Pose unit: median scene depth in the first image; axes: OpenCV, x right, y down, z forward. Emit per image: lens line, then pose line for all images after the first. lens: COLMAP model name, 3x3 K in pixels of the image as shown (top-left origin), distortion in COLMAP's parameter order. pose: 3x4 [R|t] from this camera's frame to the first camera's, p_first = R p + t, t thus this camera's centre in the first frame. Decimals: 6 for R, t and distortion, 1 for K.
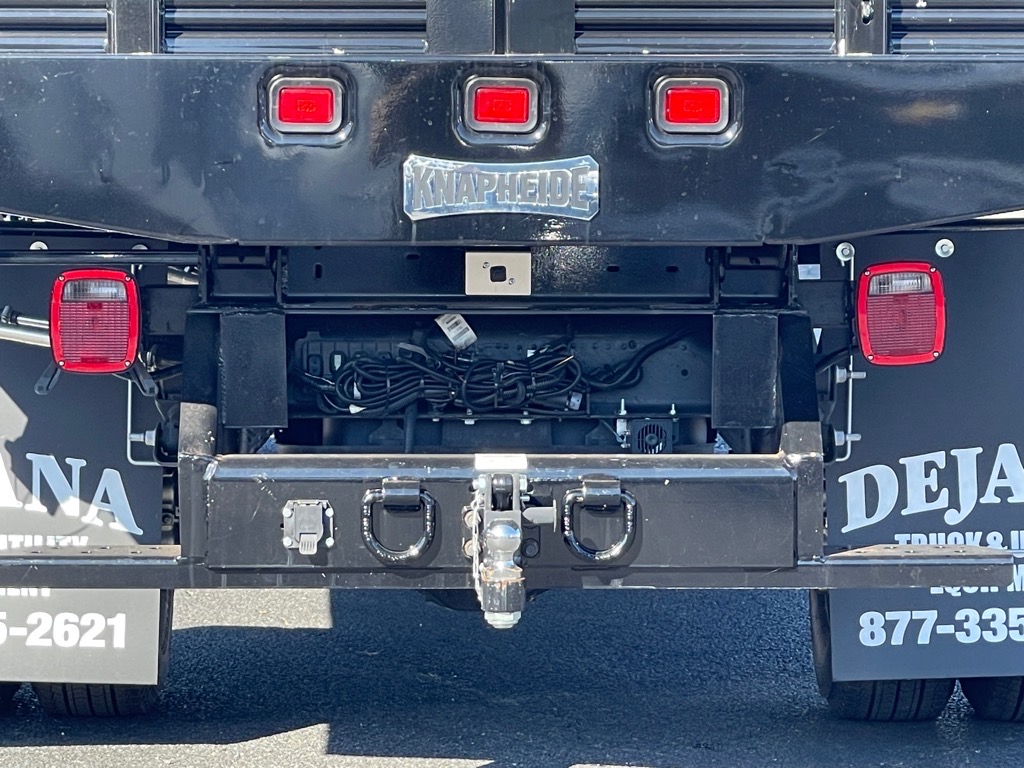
lens RADIAL K [[4237.5, 0, 512.0], [0, 4237.5, 384.0], [0, 0, 1]] dist [-0.018099, -0.128669]
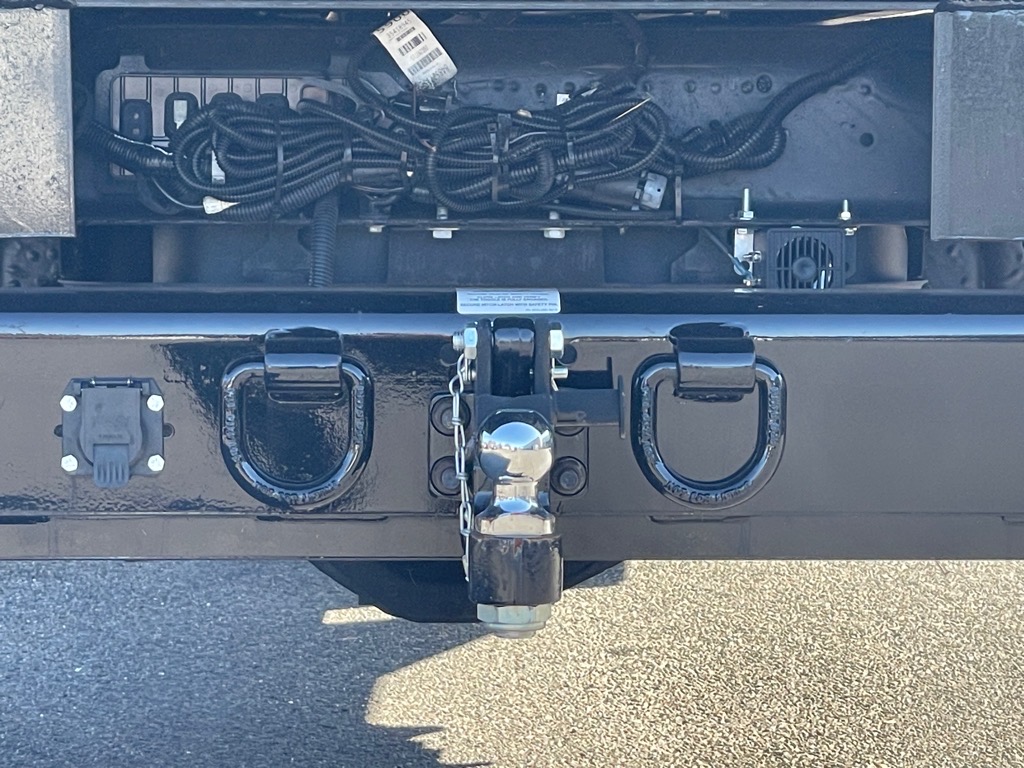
lens RADIAL K [[4795.3, 0, 512.0], [0, 4795.3, 384.0], [0, 0, 1]] dist [-0.055474, 1.628118]
pose [[0.999940, 0.000530, 0.010972, -0.008012], [-0.000501, 0.999996, -0.002620, 0.028326], [-0.010974, 0.002614, 0.999936, 0.431108]]
